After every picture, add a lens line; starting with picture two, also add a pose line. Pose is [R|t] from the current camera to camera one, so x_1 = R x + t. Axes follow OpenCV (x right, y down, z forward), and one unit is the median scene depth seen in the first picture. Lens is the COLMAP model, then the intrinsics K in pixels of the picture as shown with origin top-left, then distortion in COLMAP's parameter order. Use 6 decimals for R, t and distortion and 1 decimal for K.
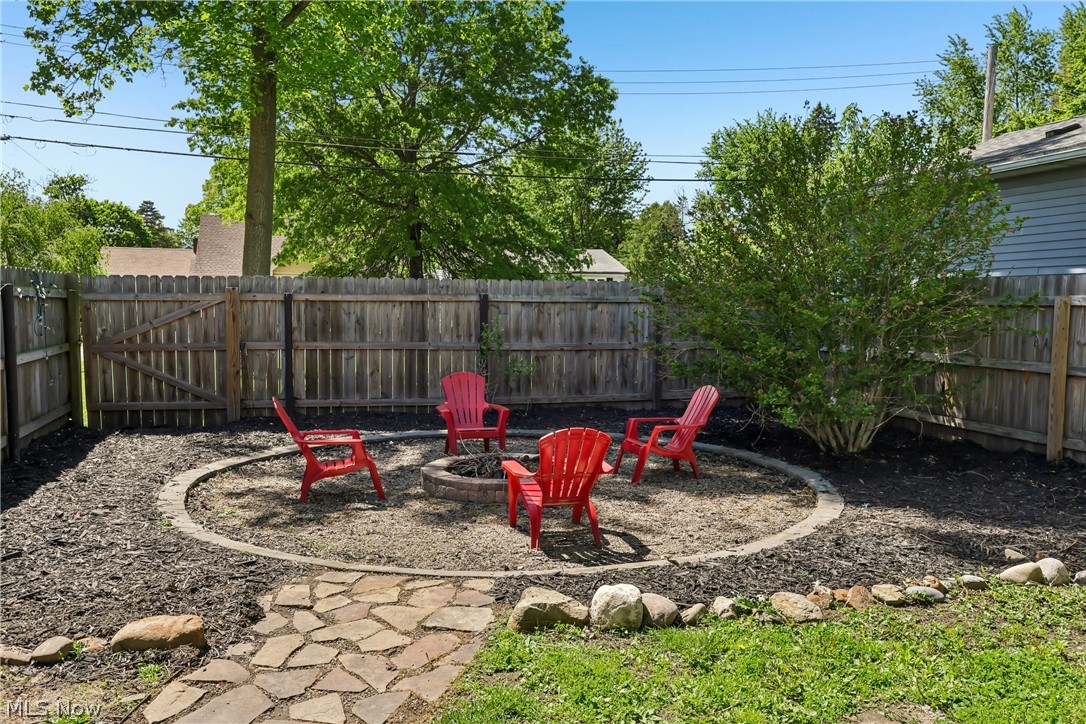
lens RADIAL K [[915.4, 0, 543.0], [0, 915.4, 362.0], [0, 0, 1]] dist [-0.003145, 0.003839]
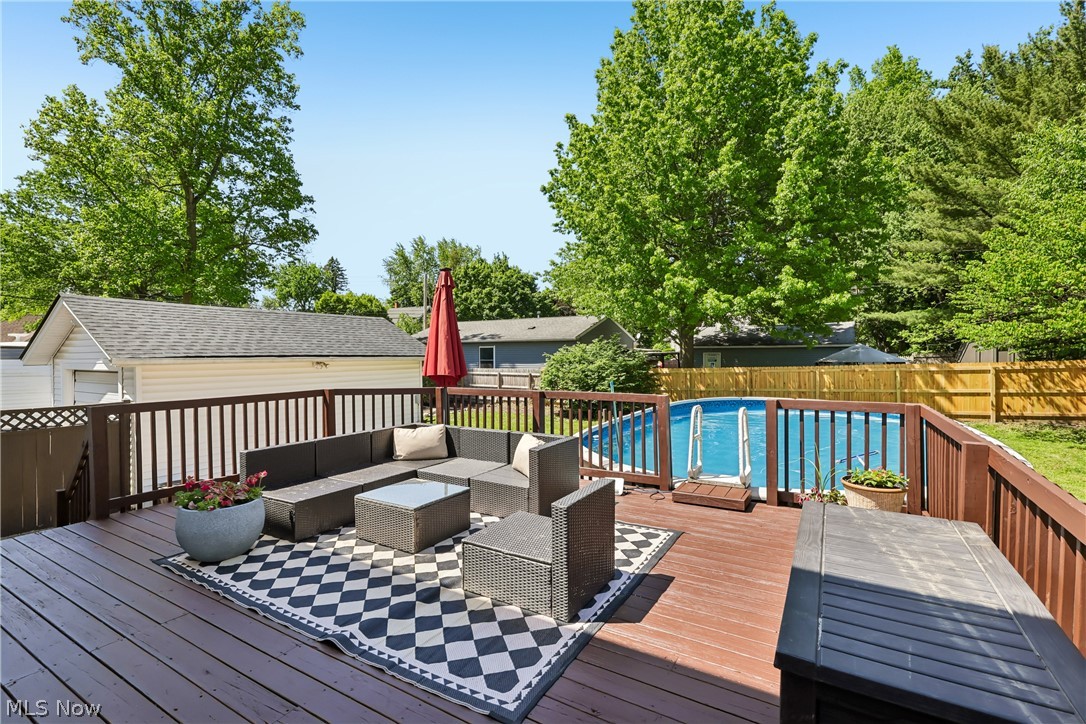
lens RADIAL K [[503.7, 0, 546.2], [0, 503.7, 356.9], [0, 0, 1]] dist [0.001637, 0.001562]
pose [[0.748889, -0.031064, 0.661967, -0.139766], [0.062788, 0.997733, -0.024212, -0.007011], [-0.659714, 0.059696, 0.749142, -0.217351]]
